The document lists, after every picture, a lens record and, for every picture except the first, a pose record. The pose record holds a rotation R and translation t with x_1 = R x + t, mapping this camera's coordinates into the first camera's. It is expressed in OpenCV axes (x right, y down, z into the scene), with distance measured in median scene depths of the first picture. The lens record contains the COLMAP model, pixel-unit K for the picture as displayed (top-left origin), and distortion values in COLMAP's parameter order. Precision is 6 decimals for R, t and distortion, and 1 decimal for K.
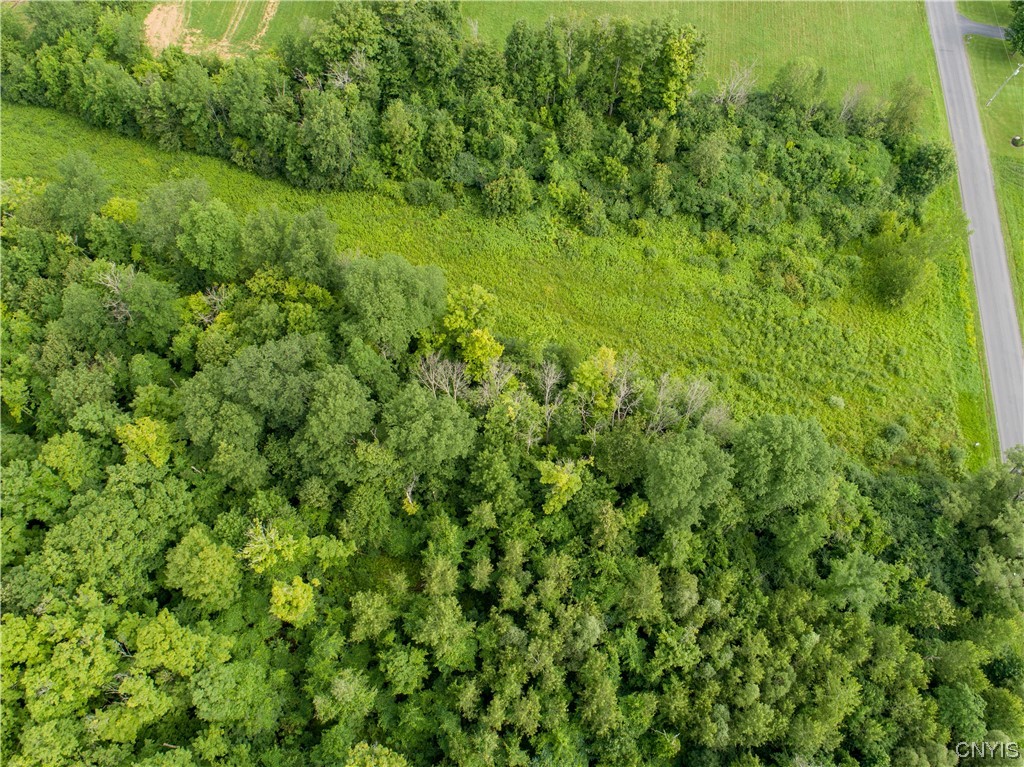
lens RADIAL K [[744.4, 0, 512.0], [0, 744.4, 383.5], [0, 0, 1]] dist [-0.019985, 0.002368]
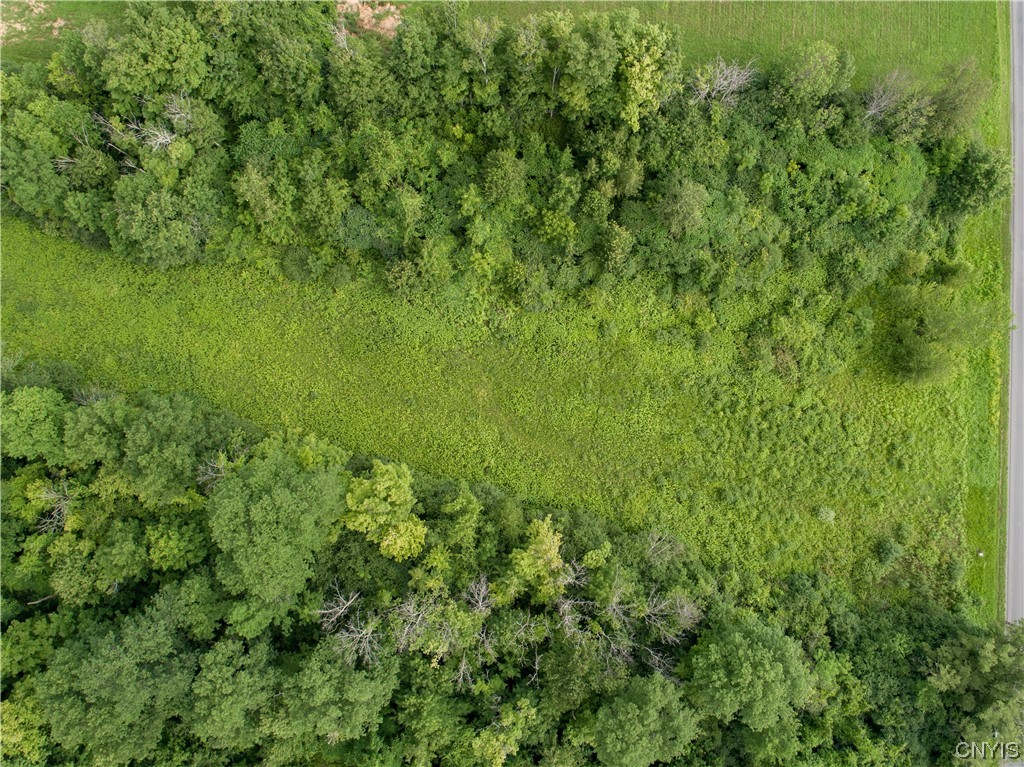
lens RADIAL K [[779.2, 0, 525.0], [0, 779.2, 366.6], [0, 0, 1]] dist [-0.030133, 0.018380]
pose [[0.997114, -0.074883, 0.012469, 0.086106], [0.065229, 0.929162, 0.363873, -0.445726], [-0.038834, -0.362010, 0.931365, 0.224148]]
